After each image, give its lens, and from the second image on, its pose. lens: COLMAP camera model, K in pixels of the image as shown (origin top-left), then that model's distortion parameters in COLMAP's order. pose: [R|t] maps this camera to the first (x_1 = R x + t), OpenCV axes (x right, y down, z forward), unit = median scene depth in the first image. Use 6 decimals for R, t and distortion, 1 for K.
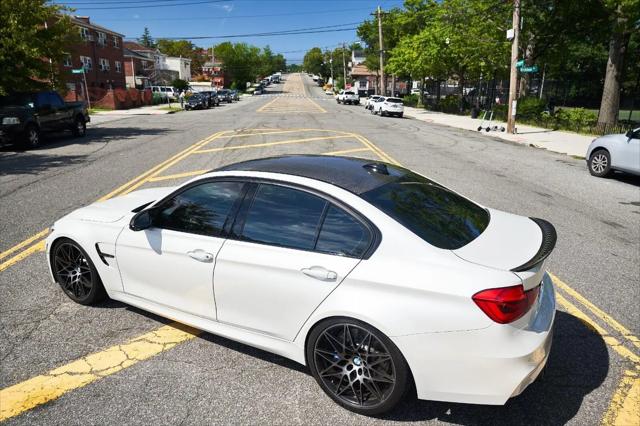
lens RADIAL K [[441.8, 0, 318.7], [0, 441.8, 216.9], [0, 0, 1]] dist [-0.002987, 0.000771]
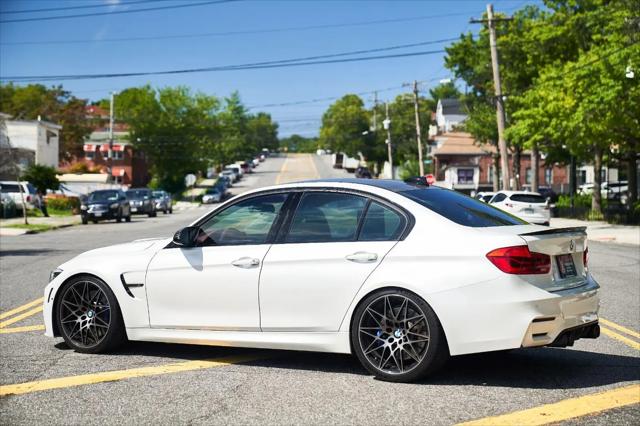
lens RADIAL K [[1168.5, 0, 320.0], [0, 1168.5, 213.0], [0, 0, 1]] dist [-0.006473, -0.020471]
pose [[0.999339, -0.014807, -0.033216, -0.000289], [0.005518, 0.964521, -0.263950, 0.045266], [0.035945, 0.263592, 0.963964, -0.106913]]
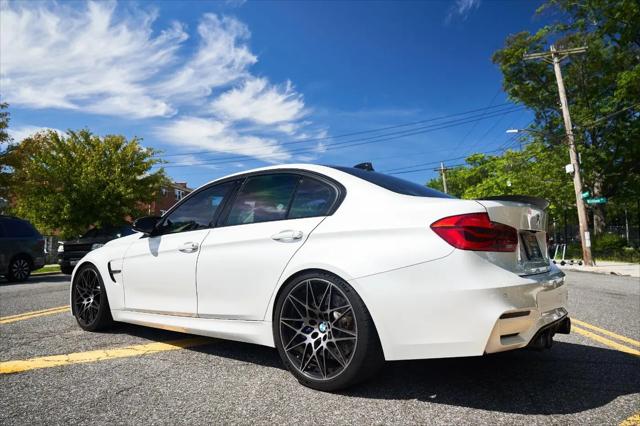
lens RADIAL K [[441.8, 0, 318.7], [0, 441.8, 216.9], [0, 0, 1]] dist [-0.002987, 0.000771]
pose [[0.986110, -0.030277, -0.163312, 0.013097], [-0.028410, 0.938007, -0.345450, 0.023976], [0.163647, 0.345292, 0.924118, 0.004985]]
